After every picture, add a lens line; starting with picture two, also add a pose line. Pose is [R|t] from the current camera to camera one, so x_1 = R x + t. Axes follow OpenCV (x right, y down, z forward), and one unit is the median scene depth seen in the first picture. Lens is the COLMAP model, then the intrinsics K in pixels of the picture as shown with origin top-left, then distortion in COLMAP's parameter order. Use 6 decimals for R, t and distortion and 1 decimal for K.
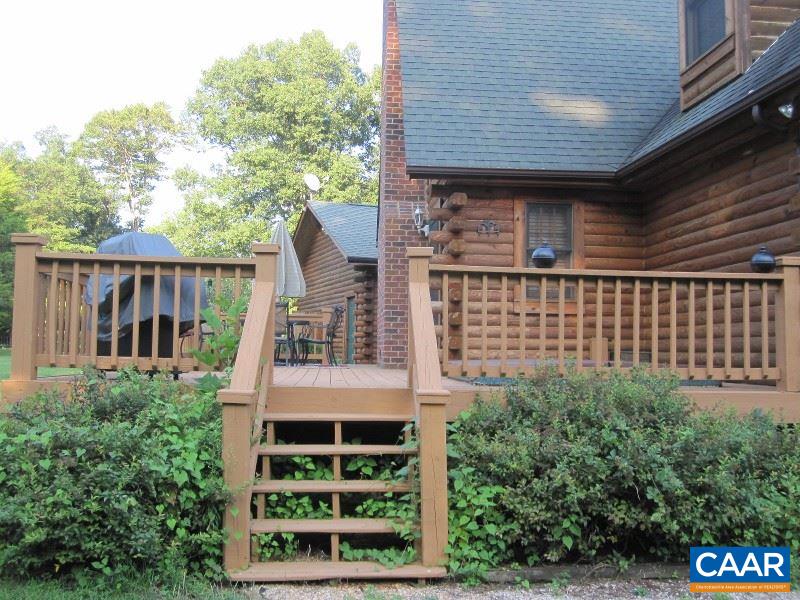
lens RADIAL K [[789.6, 0, 396.4], [0, 789.6, 295.1], [0, 0, 1]] dist [-0.078475, 0.042139]
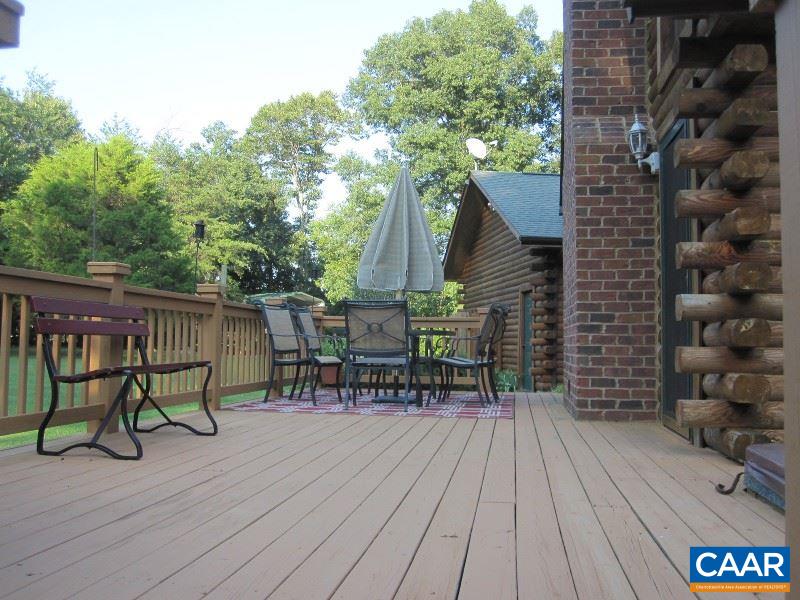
lens RADIAL K [[789.6, 0, 396.4], [0, 789.6, 295.1], [0, 0, 1]] dist [-0.078475, 0.042139]
pose [[0.973133, -0.014949, -0.229759, -0.002734], [0.016005, 0.999868, 0.002733, 0.000940], [0.229687, -0.006337, 0.973244, 0.106936]]
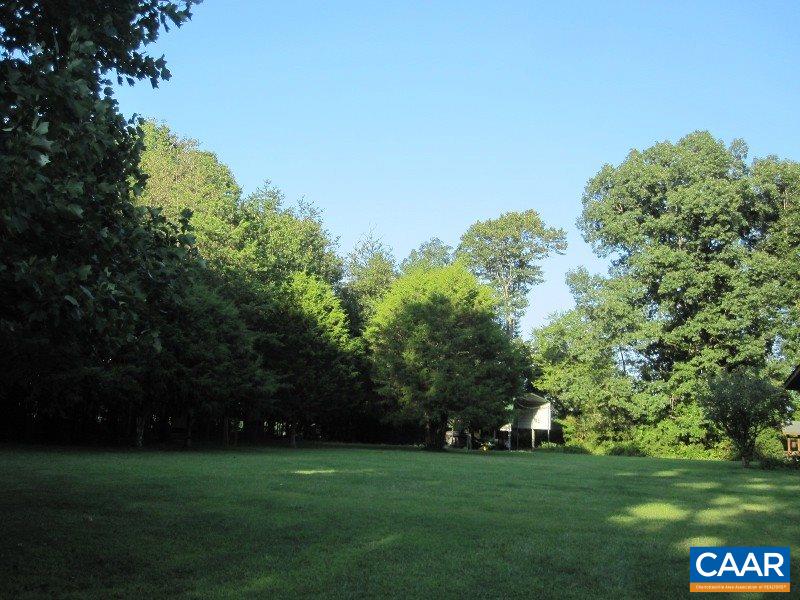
lens RADIAL K [[789.6, 0, 396.4], [0, 789.6, 295.1], [0, 0, 1]] dist [-0.078475, 0.042139]
pose [[0.945328, -0.047250, -0.322681, -0.172248], [0.009170, 0.992909, -0.118526, -0.009867], [0.325993, 0.109087, 0.939057, -0.067524]]
